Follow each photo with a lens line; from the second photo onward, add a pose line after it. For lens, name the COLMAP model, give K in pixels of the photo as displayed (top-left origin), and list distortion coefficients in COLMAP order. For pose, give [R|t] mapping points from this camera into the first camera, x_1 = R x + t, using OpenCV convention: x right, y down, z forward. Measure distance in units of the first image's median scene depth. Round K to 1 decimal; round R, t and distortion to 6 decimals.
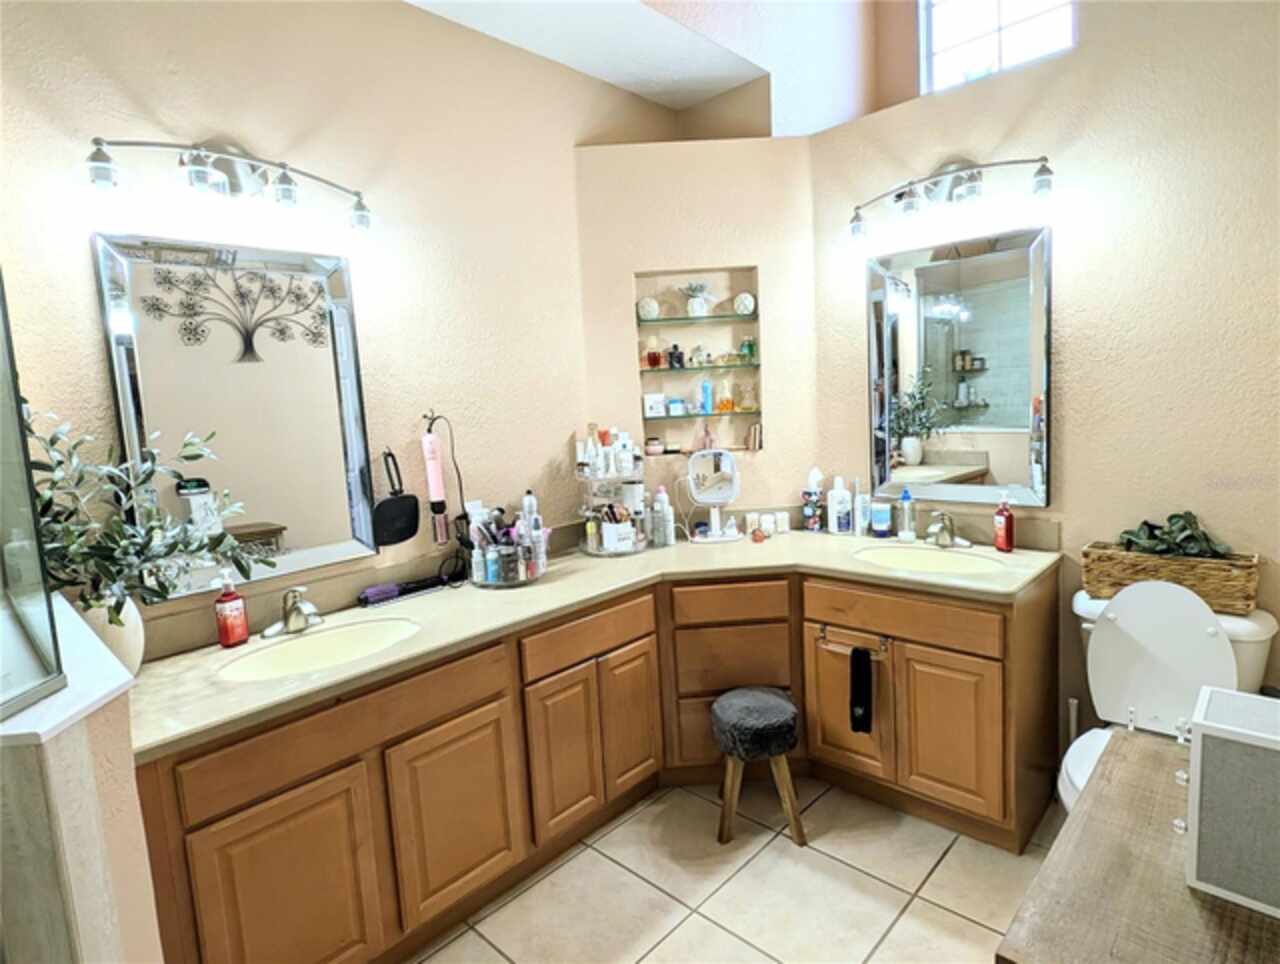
lens RADIAL K [[686.2, 0, 636.5], [0, 686.2, 481.1], [0, 0, 1]] dist [0.010269, -0.009127]
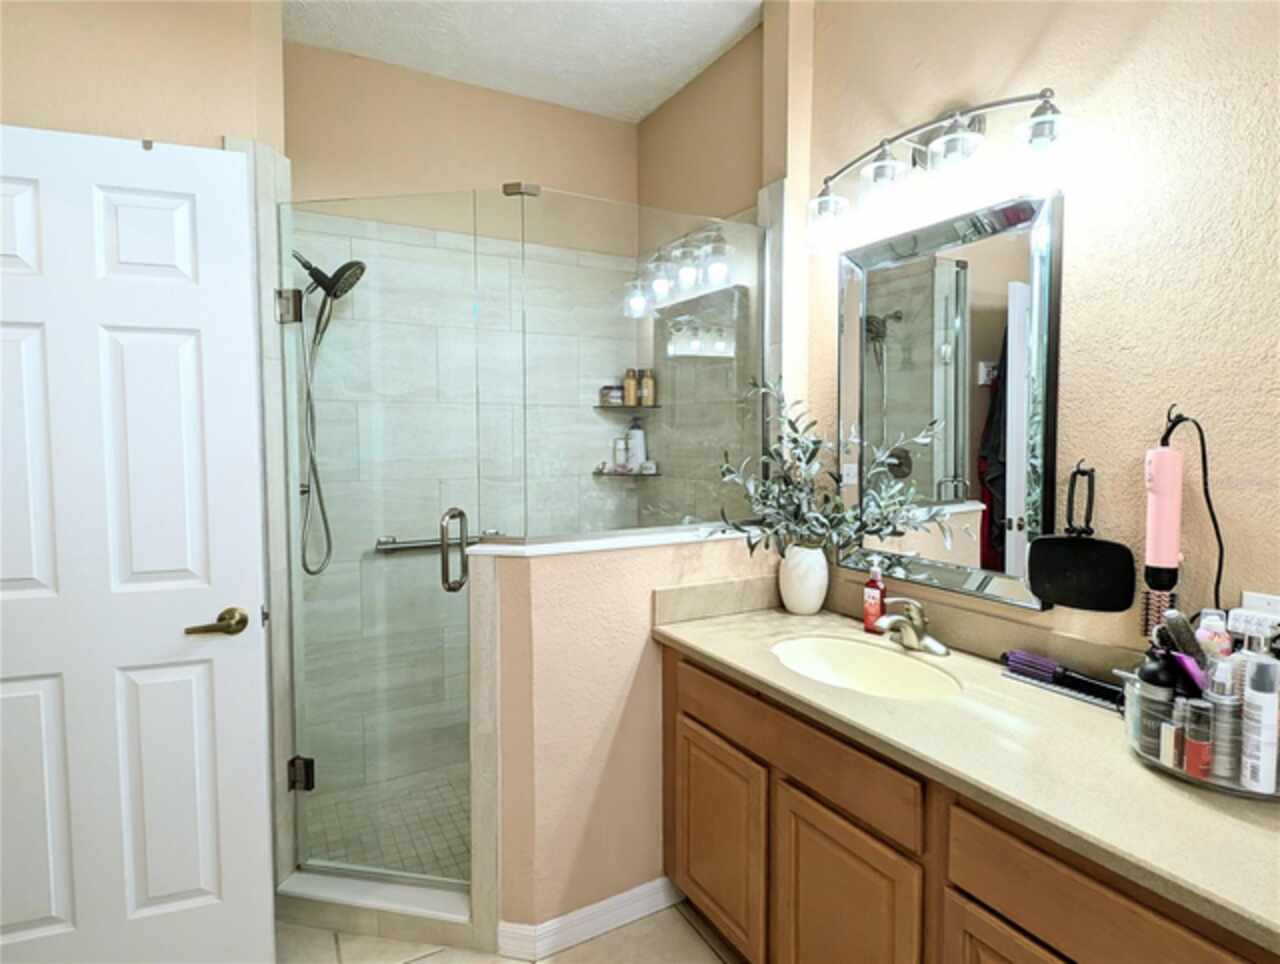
lens RADIAL K [[686.2, 0, 638.1], [0, 686.2, 481.8], [0, 0, 1]] dist [0.010269, -0.009127]
pose [[-0.298601, 0.134872, -0.944800, 0.385056], [-0.082086, 0.982666, 0.166221, -0.103461], [0.950841, 0.127188, -0.282354, 0.778860]]
